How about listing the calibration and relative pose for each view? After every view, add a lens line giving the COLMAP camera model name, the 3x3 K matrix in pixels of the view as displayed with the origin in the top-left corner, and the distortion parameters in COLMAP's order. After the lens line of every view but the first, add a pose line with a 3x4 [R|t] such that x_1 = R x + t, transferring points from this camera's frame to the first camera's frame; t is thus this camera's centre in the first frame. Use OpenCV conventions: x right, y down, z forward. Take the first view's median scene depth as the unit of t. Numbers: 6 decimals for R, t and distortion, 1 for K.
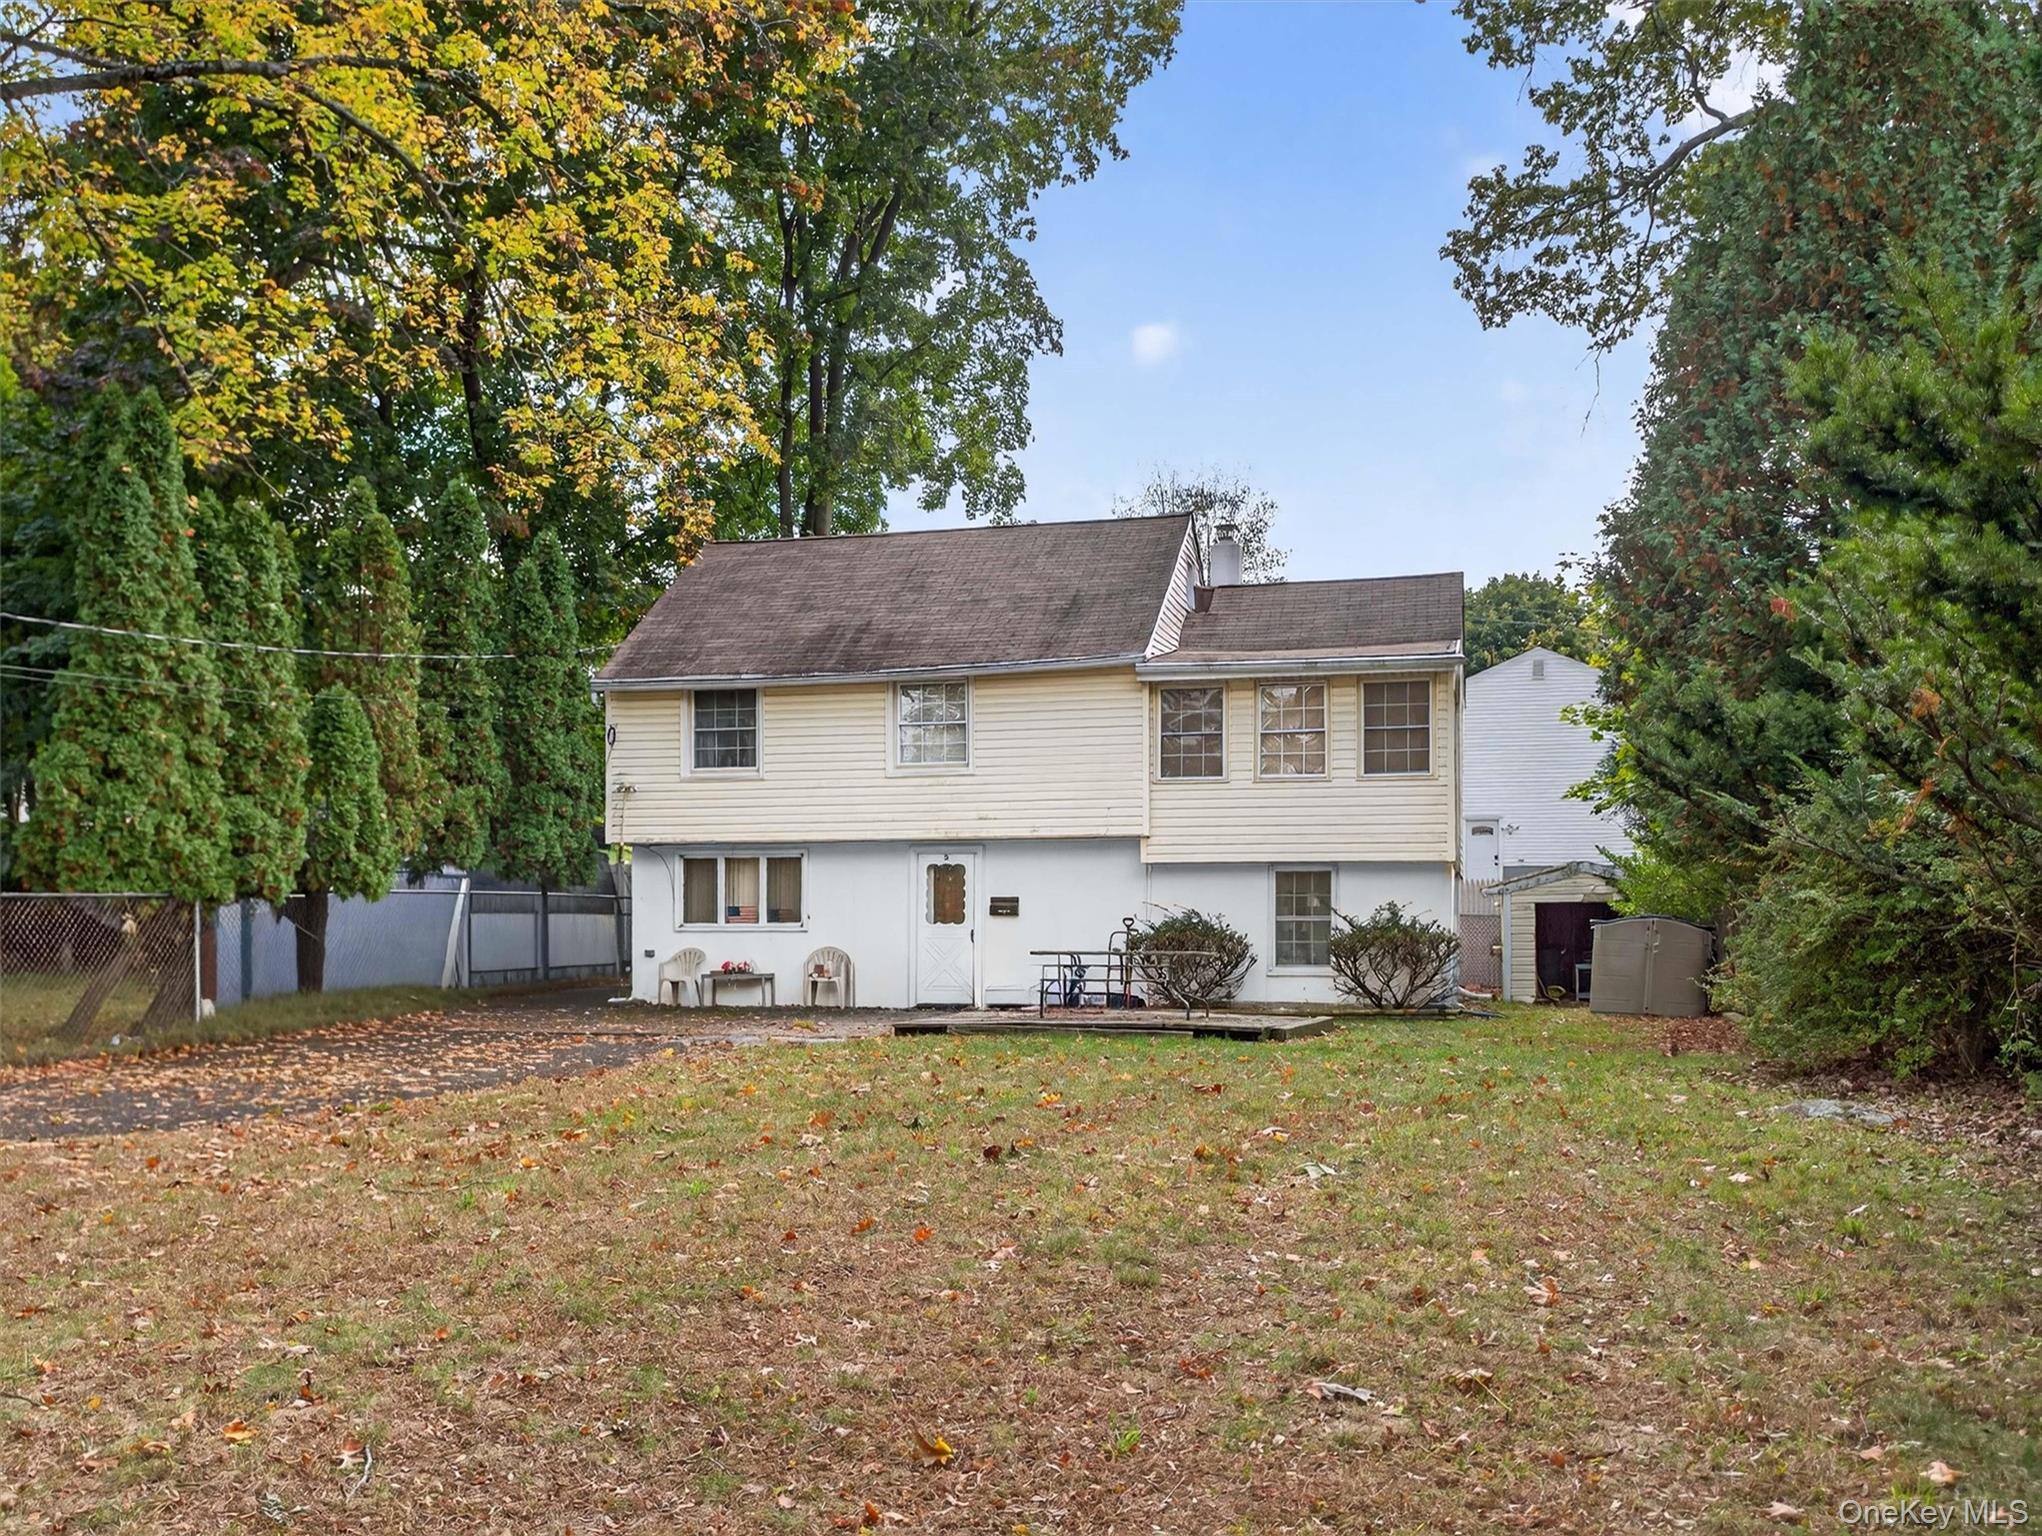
lens RADIAL K [[1834.5, 0, 985.3], [0, 1834.5, 961.8], [0, 0, 1]] dist [0.009182, 0.026977]
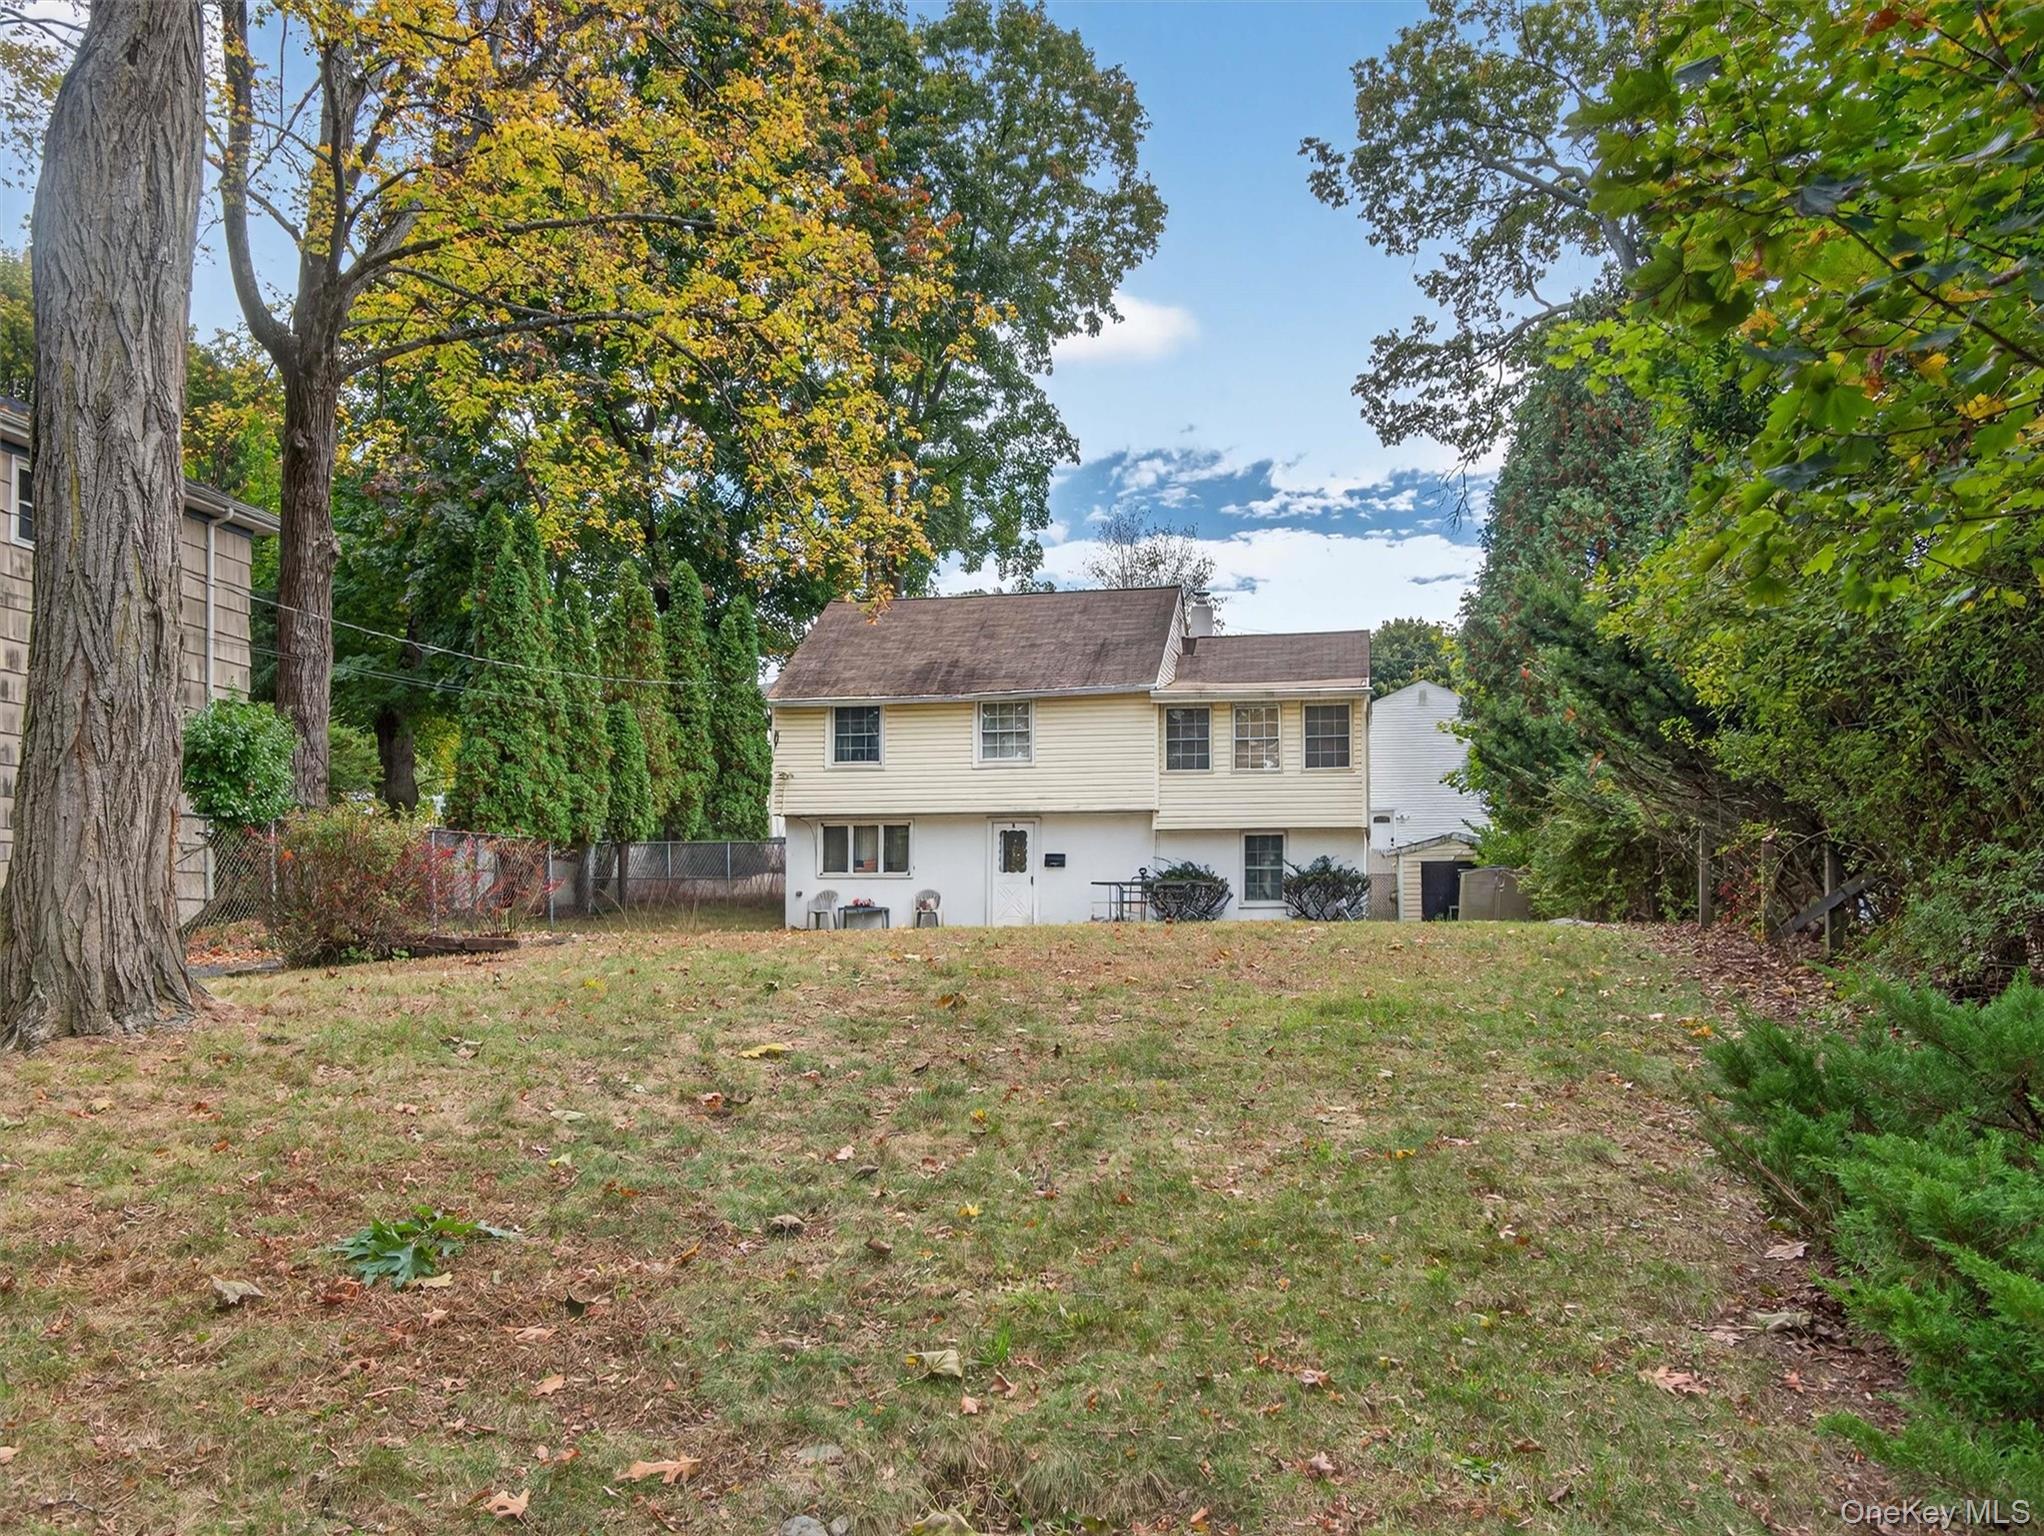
lens RADIAL K [[1603.3, 0, 1023.9], [0, 1603.3, 920.9], [0, 0, 1]] dist [-0.005715, -0.000772]
pose [[0.998946, 0.002907, 0.045813, -0.069286], [-0.002123, 0.999851, -0.017148, 0.037997], [-0.045856, 0.017032, 0.998803, -0.240058]]
